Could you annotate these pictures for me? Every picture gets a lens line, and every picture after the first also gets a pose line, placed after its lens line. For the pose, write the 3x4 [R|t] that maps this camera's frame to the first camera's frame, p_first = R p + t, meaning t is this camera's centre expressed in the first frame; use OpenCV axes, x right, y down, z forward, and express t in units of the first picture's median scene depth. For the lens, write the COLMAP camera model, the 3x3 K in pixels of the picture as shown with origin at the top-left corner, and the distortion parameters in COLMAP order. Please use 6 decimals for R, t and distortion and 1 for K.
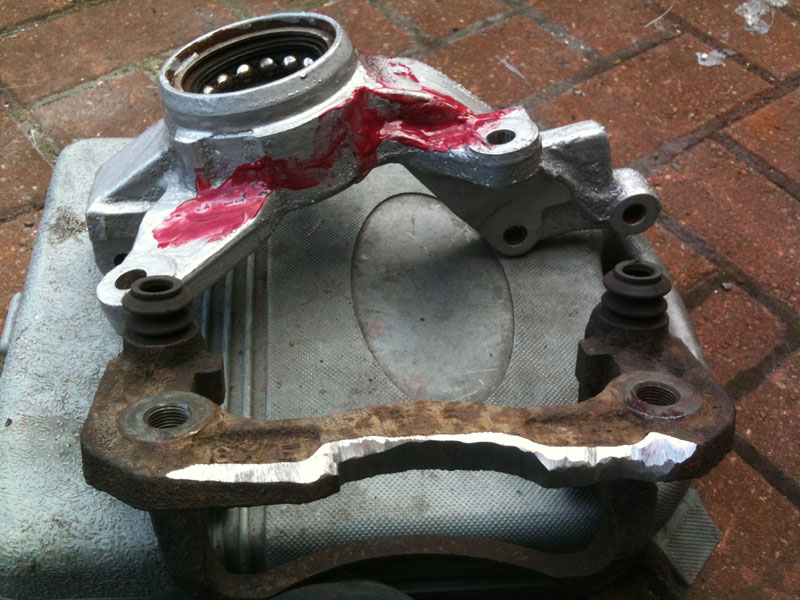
lens RADIAL K [[847.1, 0, 400.0], [0, 847.1, 300.0], [0, 0, 1]] dist [0.136652, -0.409012]
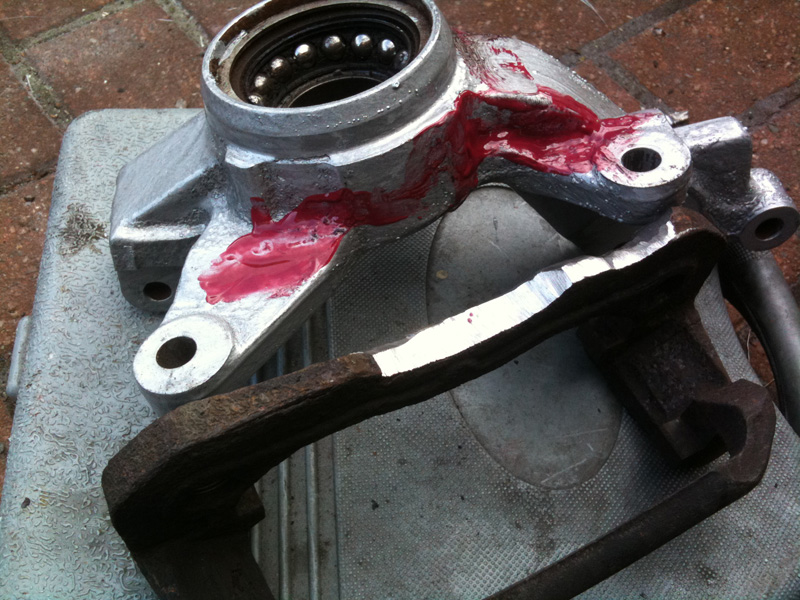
lens RADIAL K [[847.1, 0, 400.0], [0, 847.1, 300.0], [0, 0, 1]] dist [0.136652, -0.409012]
pose [[0.999791, 0.017207, 0.011078, -0.102449], [-0.018568, 0.990332, 0.137468, -0.157802], [-0.008606, -0.137645, 0.990444, 0.196918]]
